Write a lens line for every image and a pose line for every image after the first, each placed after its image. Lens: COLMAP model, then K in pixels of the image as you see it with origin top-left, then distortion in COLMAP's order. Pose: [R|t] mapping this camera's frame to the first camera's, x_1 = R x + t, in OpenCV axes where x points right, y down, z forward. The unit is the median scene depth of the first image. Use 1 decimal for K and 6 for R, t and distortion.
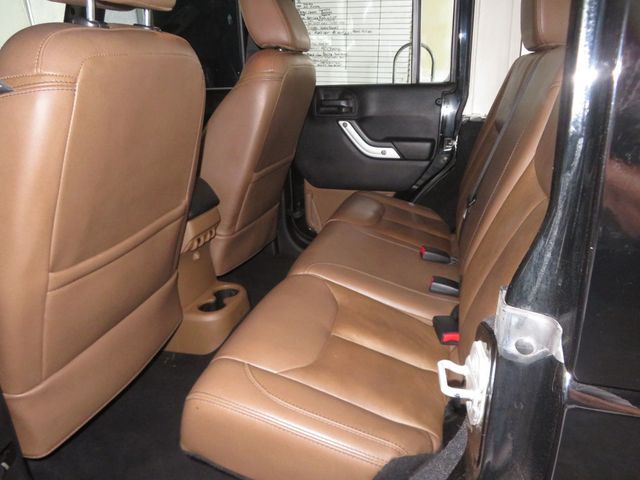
lens RADIAL K [[459.9, 0, 320.0], [0, 459.9, 240.0], [0, 0, 1]] dist [-0.001576, -0.003834]
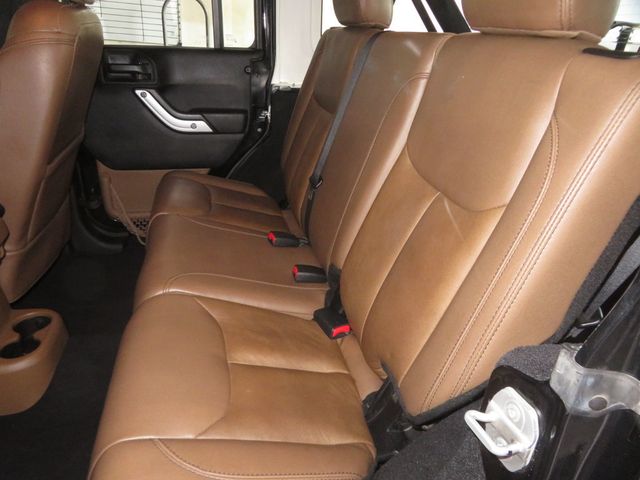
lens RADIAL K [[459.9, 0, 320.0], [0, 459.9, 240.0], [0, 0, 1]] dist [-0.001576, -0.003834]
pose [[0.875406, -0.151486, 0.459038, -0.094088], [0.104812, 0.986519, 0.125677, -0.059048], [-0.471888, -0.061905, 0.879482, 0.081210]]
